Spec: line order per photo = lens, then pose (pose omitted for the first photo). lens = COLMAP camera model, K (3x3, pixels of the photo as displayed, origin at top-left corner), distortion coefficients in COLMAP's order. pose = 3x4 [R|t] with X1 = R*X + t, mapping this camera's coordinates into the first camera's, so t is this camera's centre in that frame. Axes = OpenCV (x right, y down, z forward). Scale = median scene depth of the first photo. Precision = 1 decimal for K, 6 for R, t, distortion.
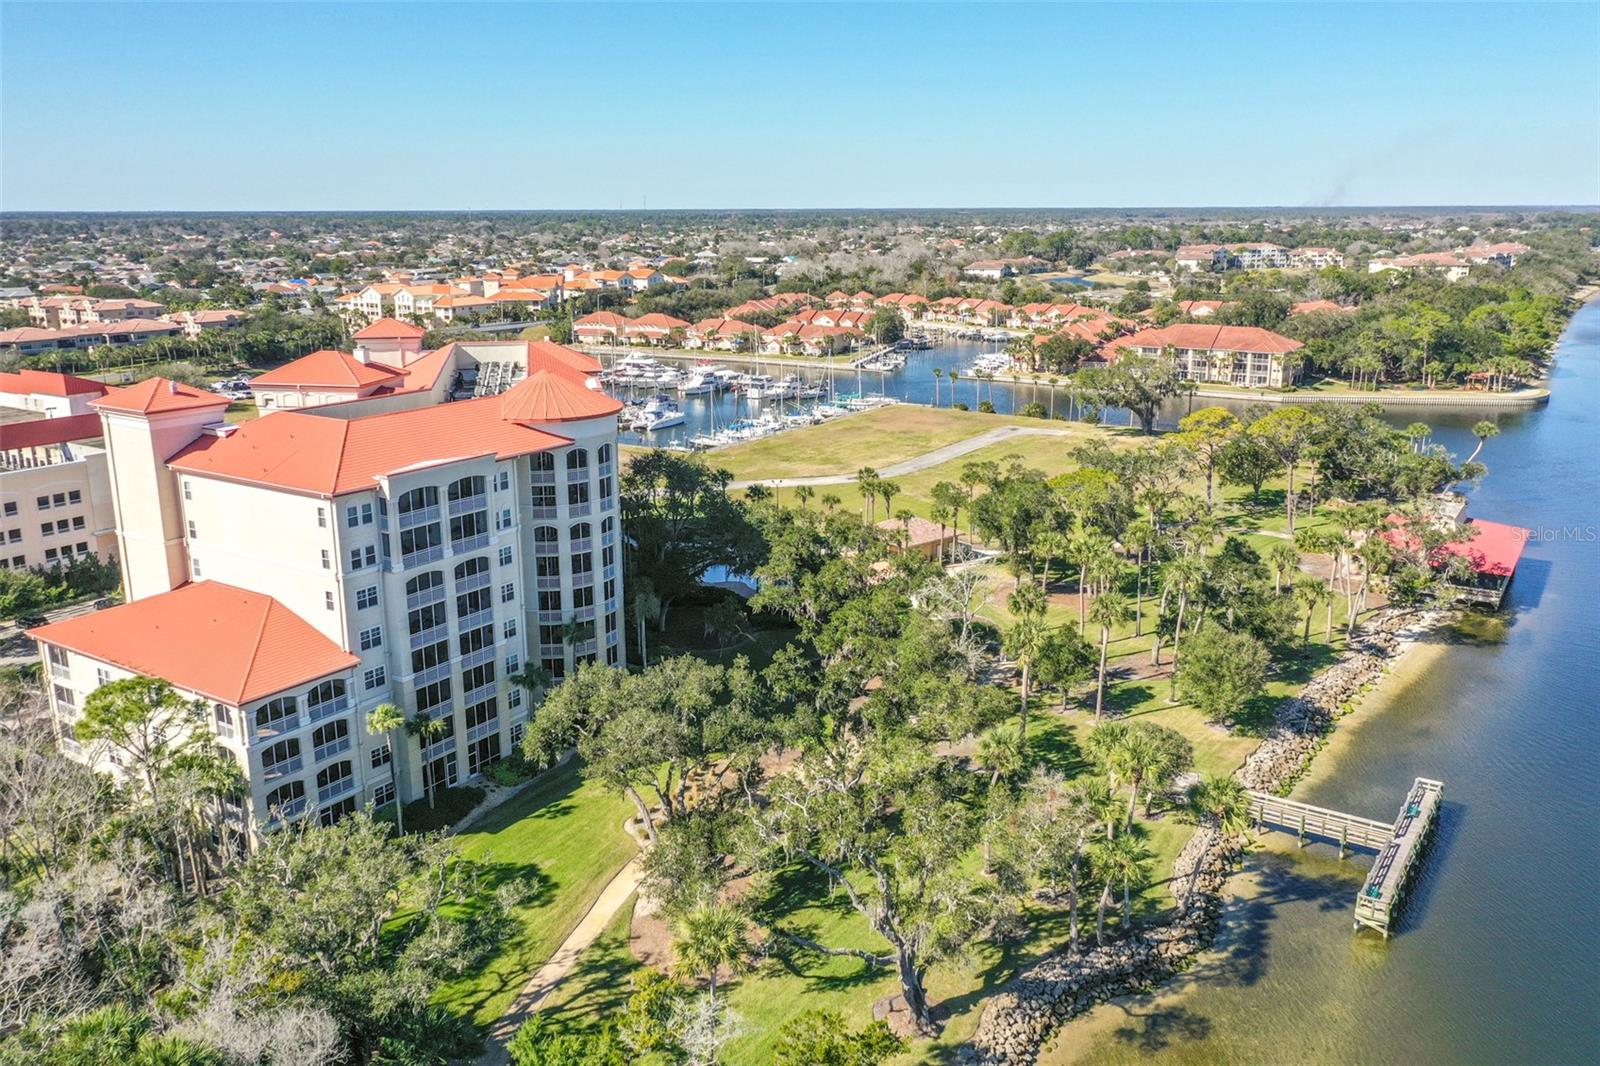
lens RADIAL K [[1278.8, 0, 808.8], [0, 1278.8, 529.6], [0, 0, 1]] dist [0.002476, 0.006650]
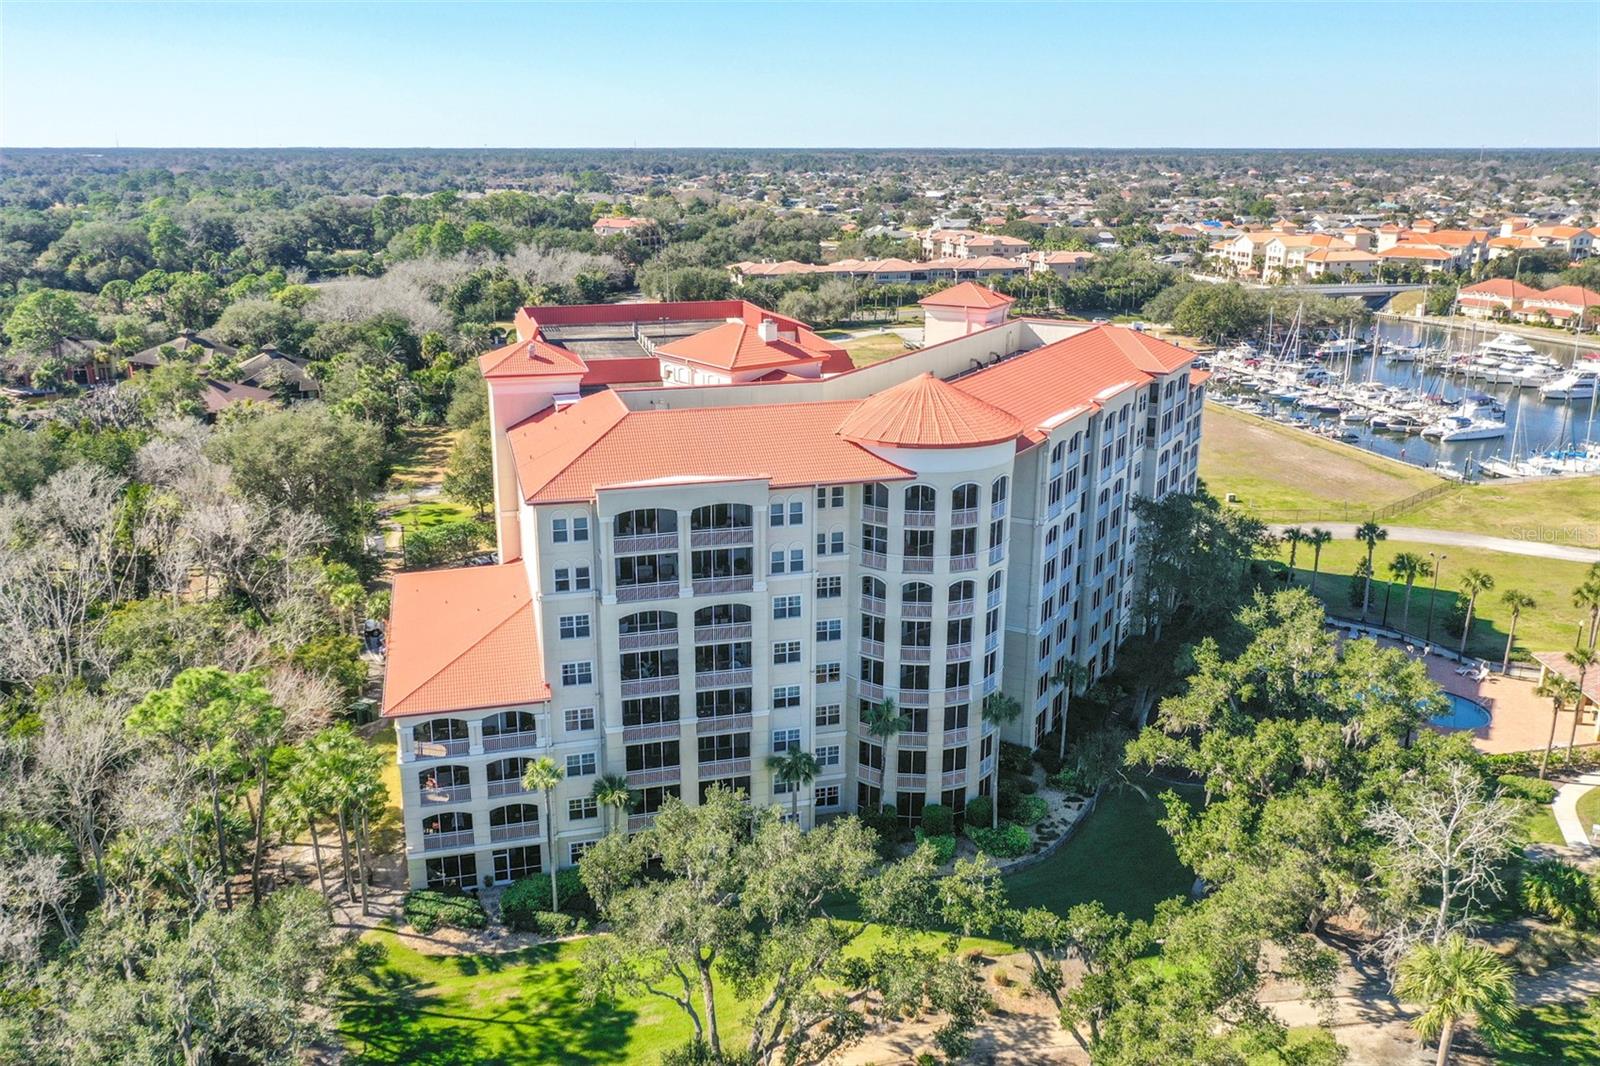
lens RADIAL K [[1304.0, 0, 800.0], [0, 1304.0, 533.0], [0, 0, 1]] dist [0.006103, 0.009292]
pose [[0.747180, 0.193193, -0.635923, 0.188265], [-0.165999, 0.980742, 0.102908, -0.075456], [0.643557, 0.028671, 0.764861, 0.275135]]
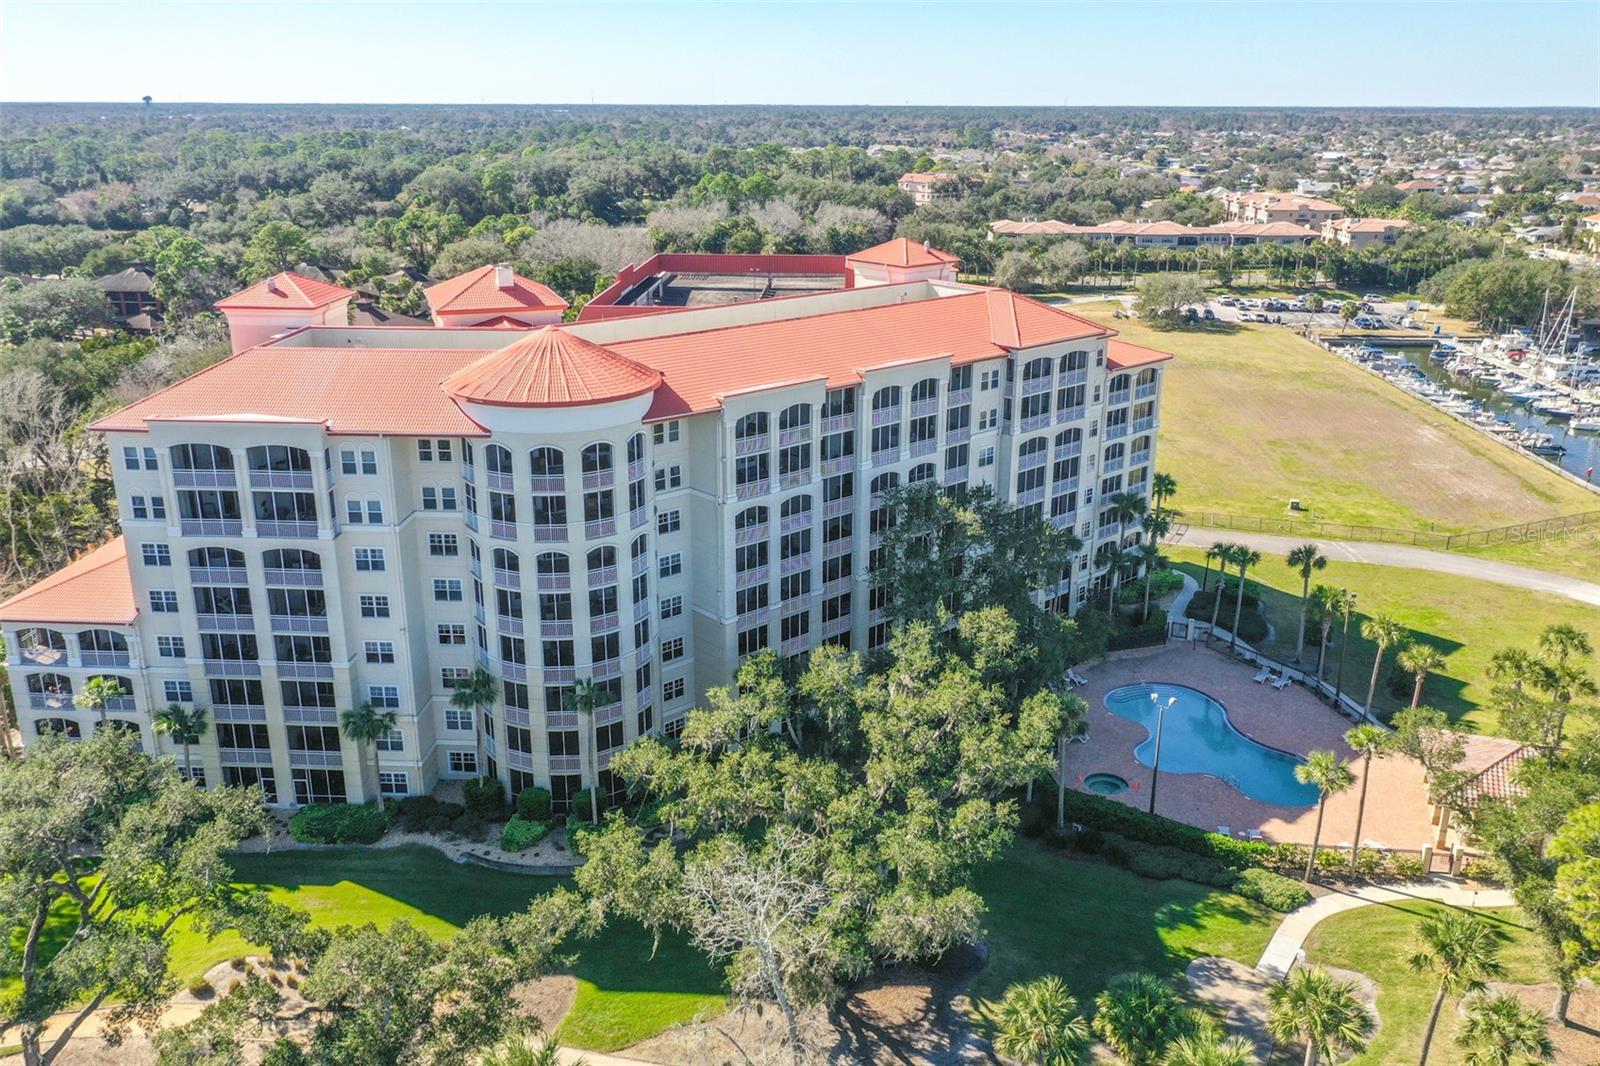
lens RADIAL K [[1287.3, 0, 795.3], [0, 1287.3, 532.3], [0, 0, 1]] dist [0.009227, 0.006699]
pose [[0.498532, 0.279954, -0.820422, 0.357426], [-0.218285, 0.956462, 0.193733, -0.138609], [0.838938, 0.082503, 0.537937, 0.561593]]
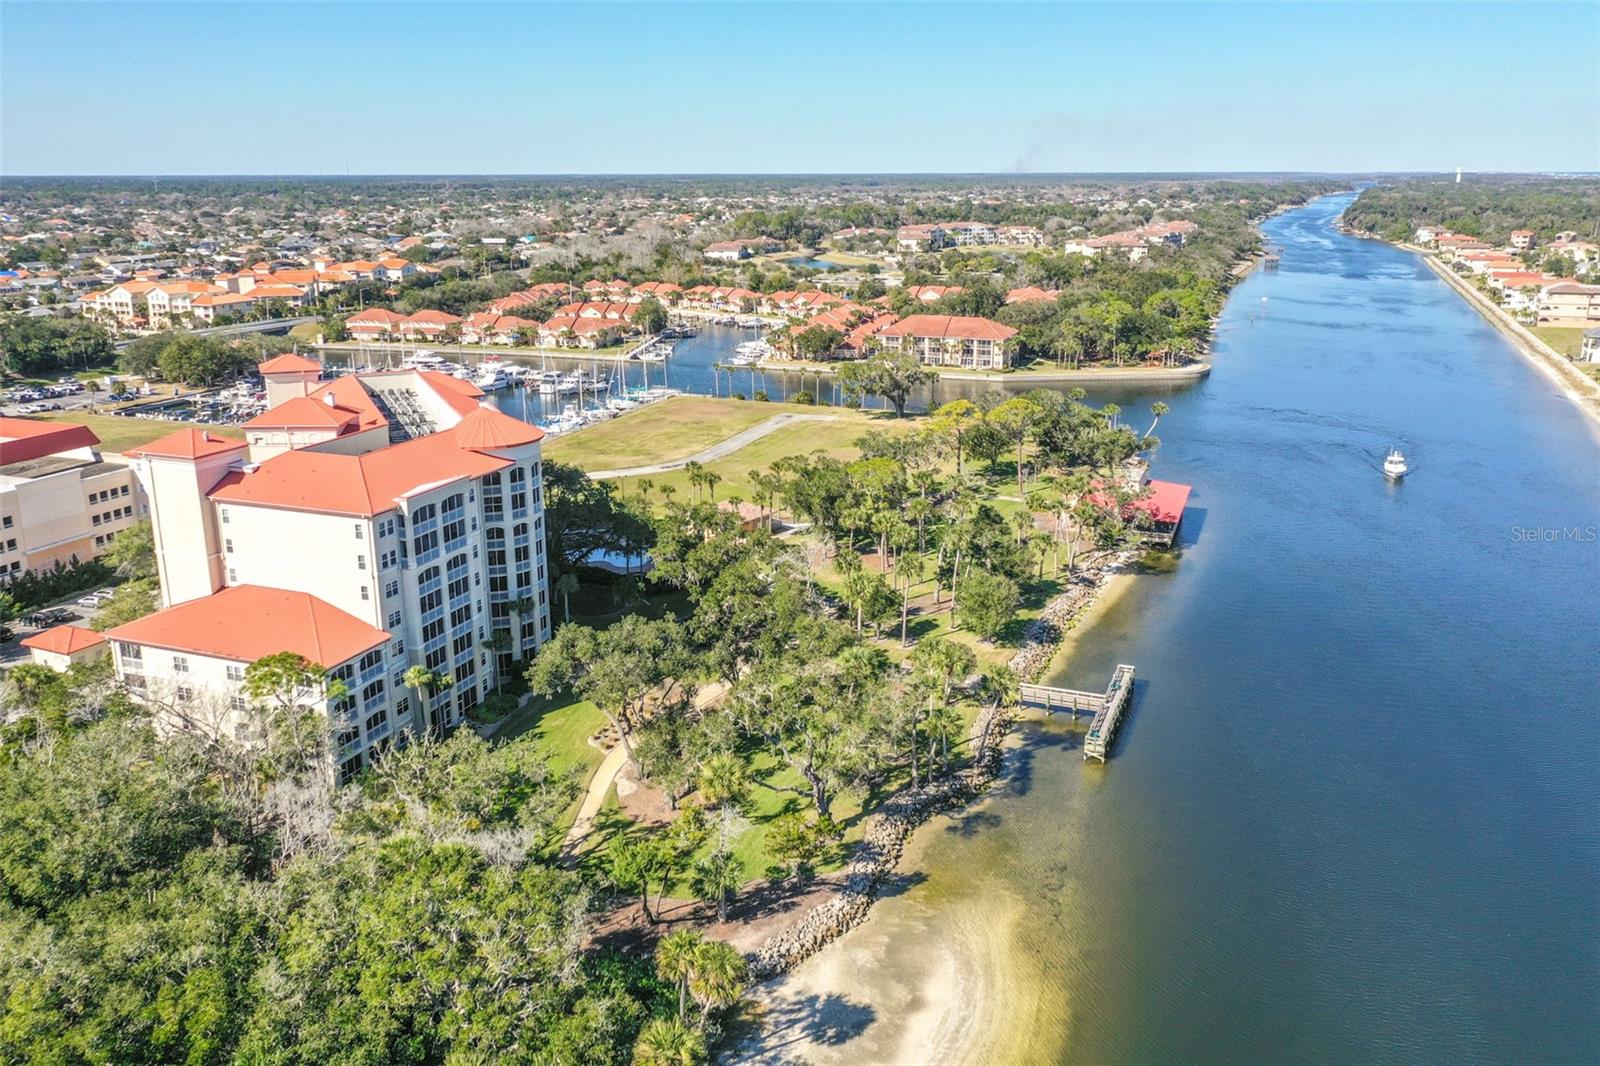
lens RADIAL K [[1278.8, 0, 808.8], [0, 1278.8, 529.6], [0, 0, 1]] dist [0.002476, 0.006650]
pose [[0.977338, -0.055713, 0.204223, -0.117779], [0.050585, 0.998262, 0.030251, -0.017609], [-0.205554, -0.019235, 0.978457, -0.260252]]
